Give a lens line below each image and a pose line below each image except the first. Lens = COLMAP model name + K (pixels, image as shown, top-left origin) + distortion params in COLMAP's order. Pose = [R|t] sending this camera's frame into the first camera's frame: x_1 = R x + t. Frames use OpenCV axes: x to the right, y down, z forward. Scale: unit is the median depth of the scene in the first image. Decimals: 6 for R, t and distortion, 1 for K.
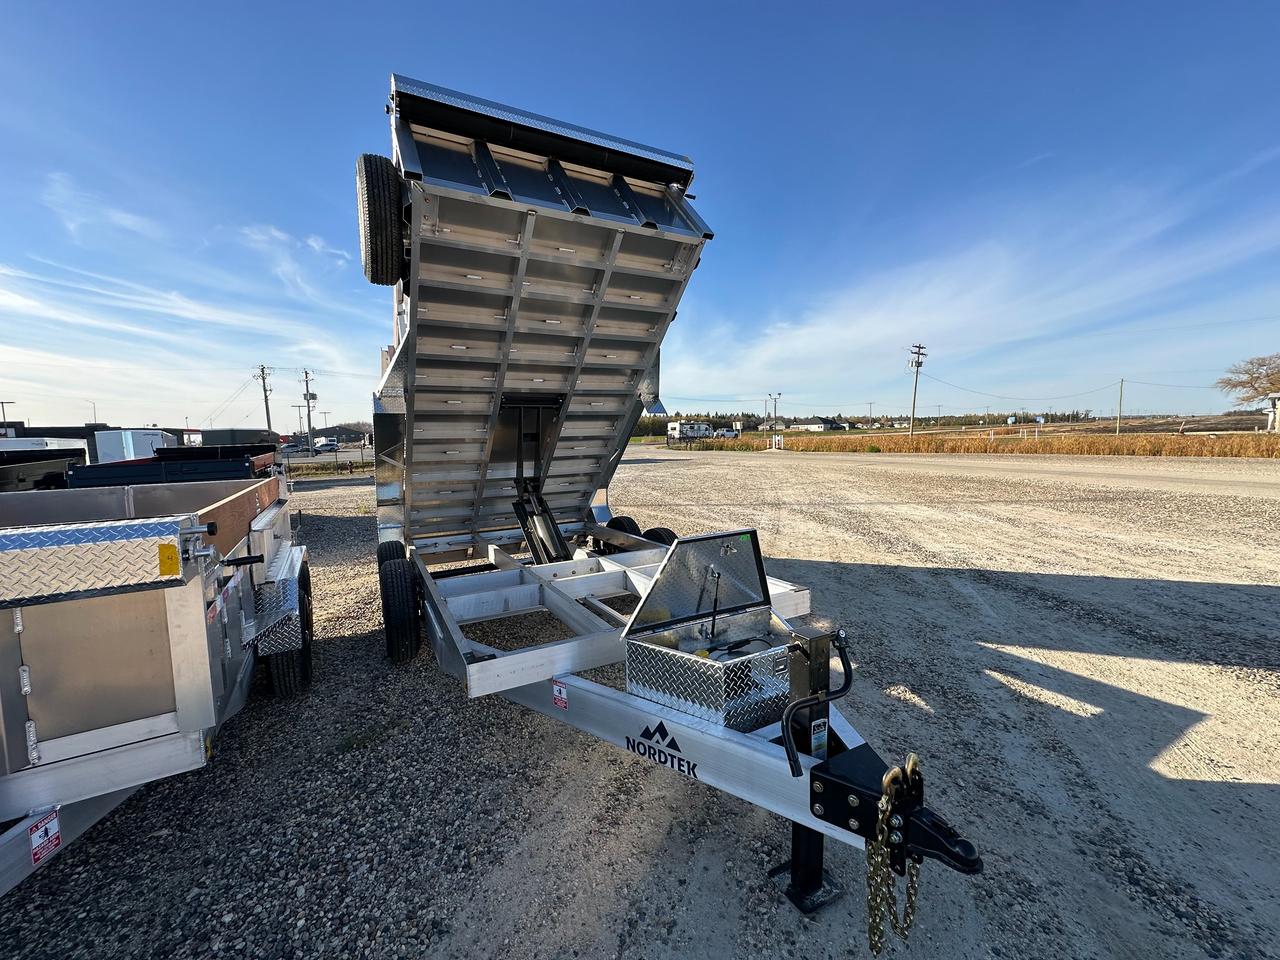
lens RADIAL K [[512.0, 0, 640.0], [0, 512.0, 480.0], [0, 0, 1]] dist [-0.013234, 0.007422]
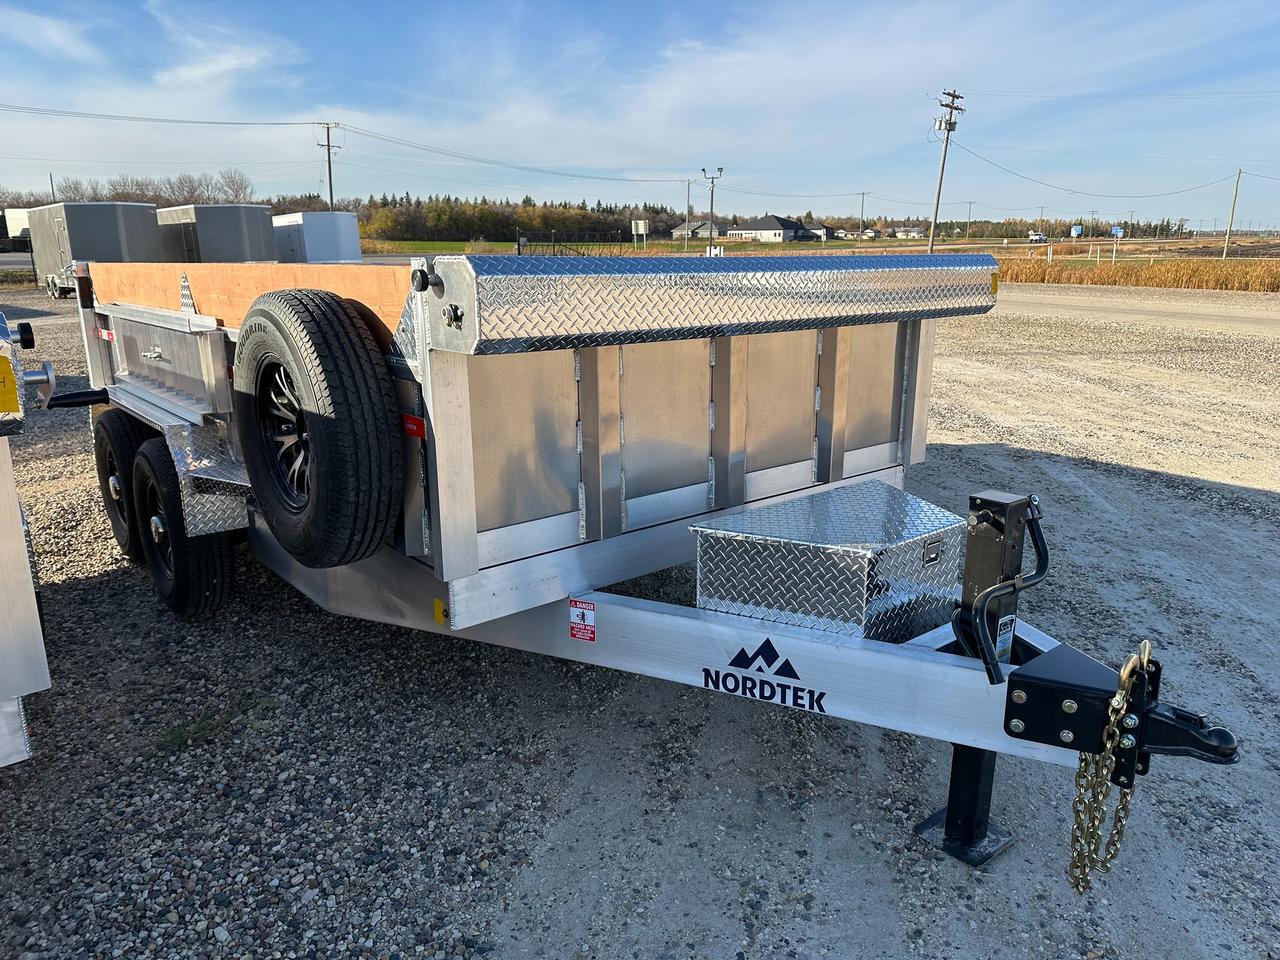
lens RADIAL K [[901.4, 0, 654.5], [0, 901.4, 482.4], [0, 0, 1]] dist [0.048598, -0.057737]
pose [[0.978096, -0.025280, 0.206613, -0.341444], [-0.010320, 0.985488, 0.169432, 0.070531], [-0.207898, -0.167853, 0.963641, -0.075389]]
